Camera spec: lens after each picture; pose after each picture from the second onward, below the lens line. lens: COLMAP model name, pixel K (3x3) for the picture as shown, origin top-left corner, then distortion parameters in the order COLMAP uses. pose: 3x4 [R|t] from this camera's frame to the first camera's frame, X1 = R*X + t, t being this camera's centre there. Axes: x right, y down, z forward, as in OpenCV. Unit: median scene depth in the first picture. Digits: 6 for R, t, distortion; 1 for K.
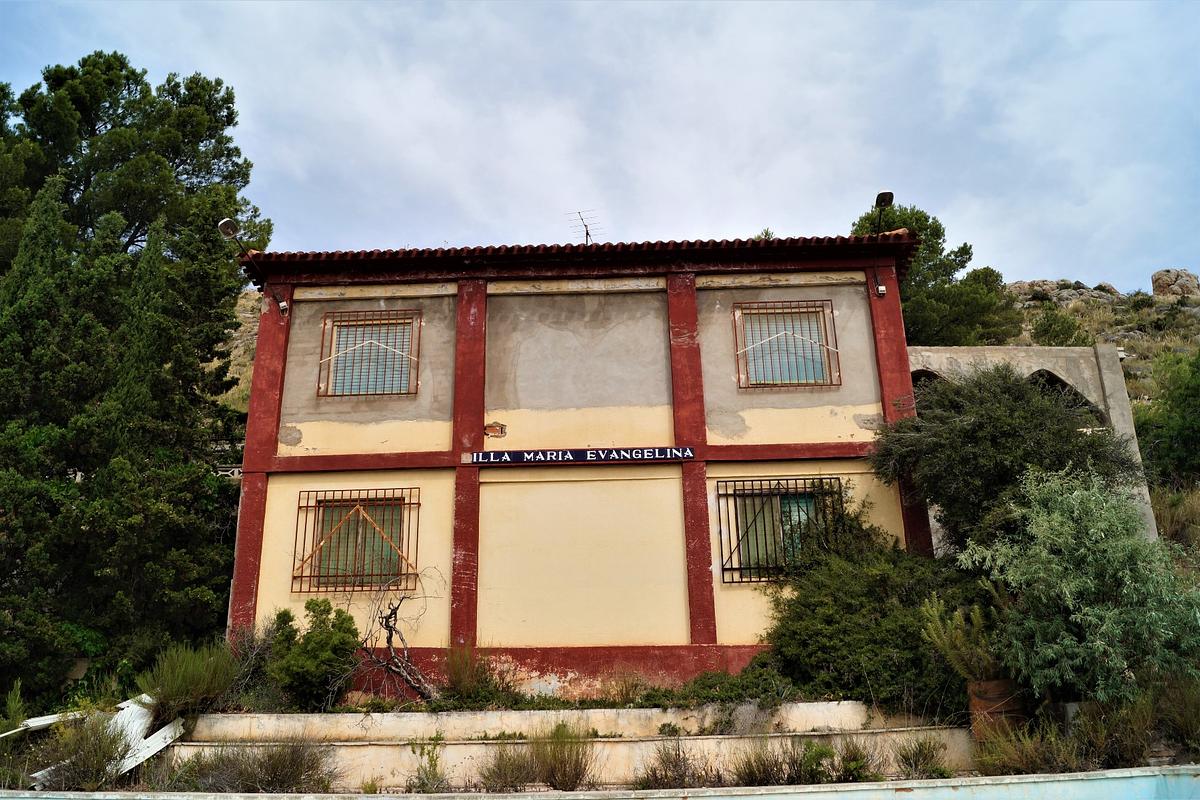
lens RADIAL K [[948.0, 0, 600.3], [0, 948.0, 406.5], [0, 0, 1]] dist [-0.082734, 0.004421]
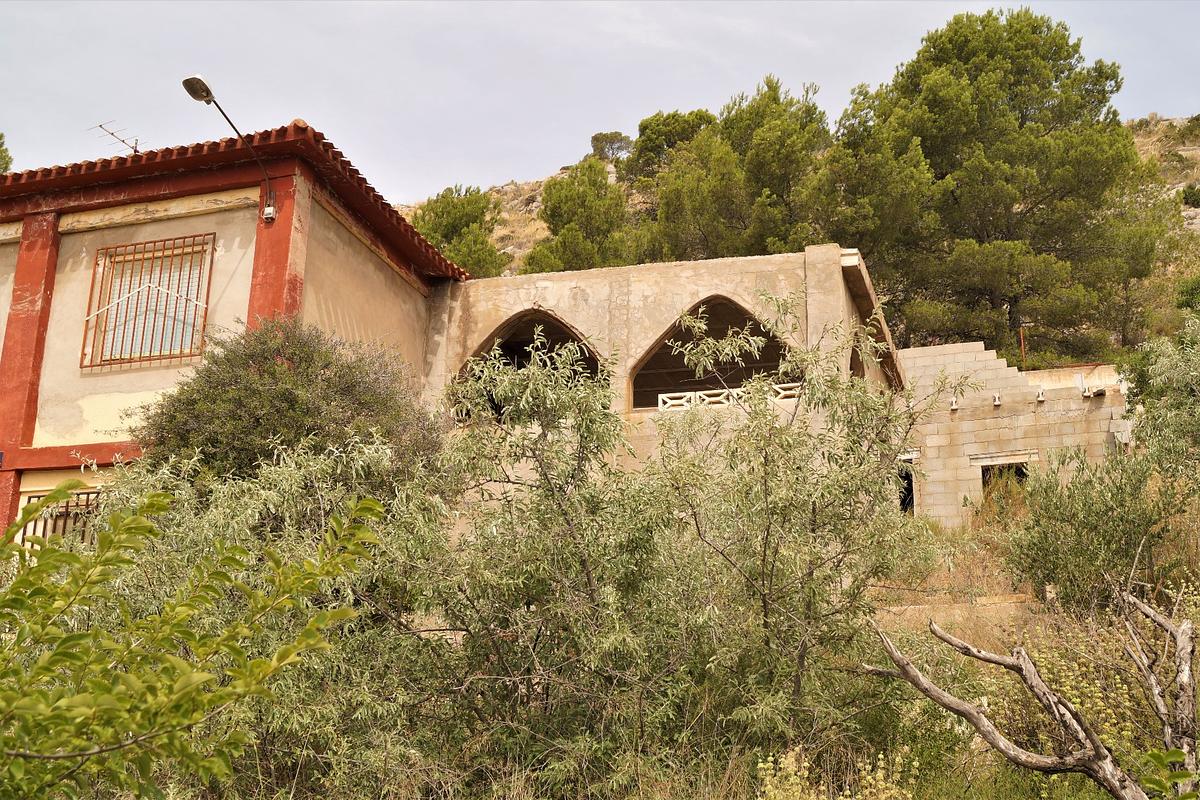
lens RADIAL K [[1411.8, 0, 604.8], [0, 1411.8, 408.8], [0, 0, 1]] dist [-0.048837, 0.000000]
pose [[0.962434, -0.048689, -0.267115, 0.829788], [0.060733, 0.997468, 0.037011, -0.003157], [0.264636, -0.051844, 0.962954, 0.060408]]
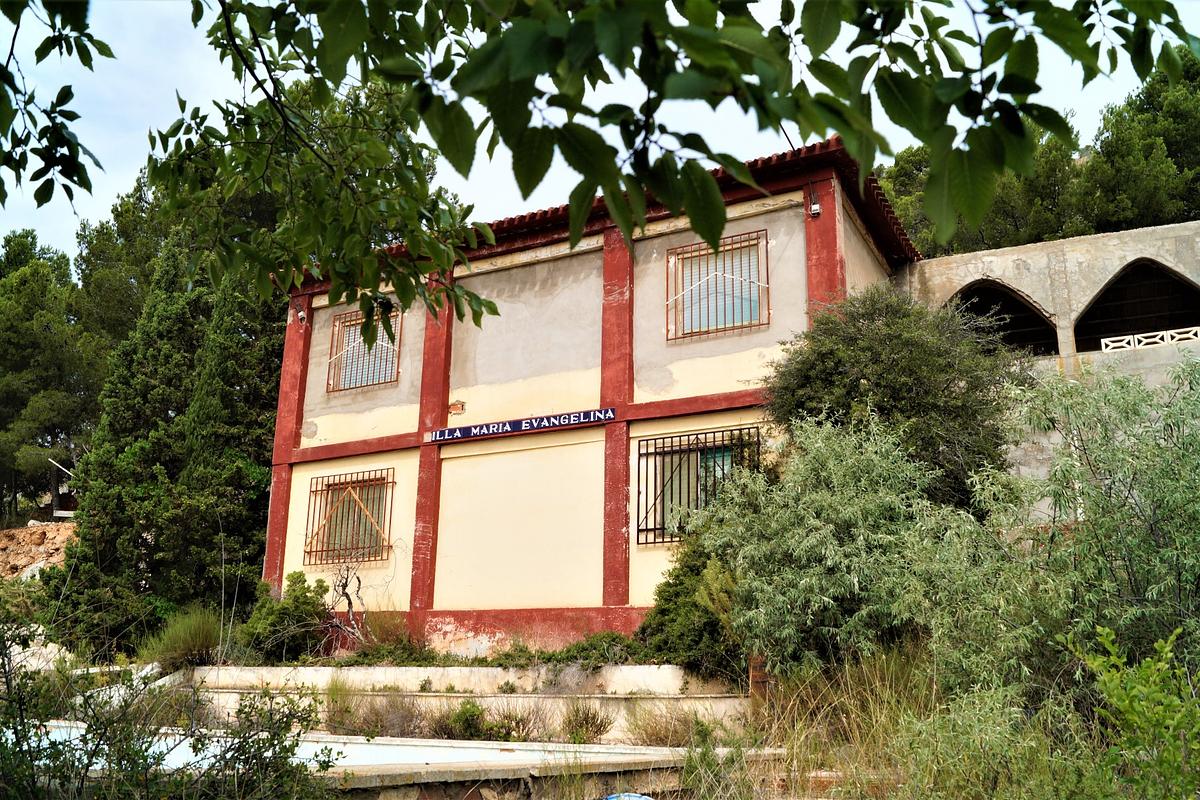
lens RADIAL K [[1029.6, 0, 607.5], [0, 1029.6, 439.6], [0, 0, 1]] dist [-0.091108, 0.015903]
pose [[0.898555, -0.078744, -0.431738, 0.534940], [0.119279, 0.990558, 0.067584, 0.002402], [0.422340, -0.112225, 0.899464, 0.031565]]
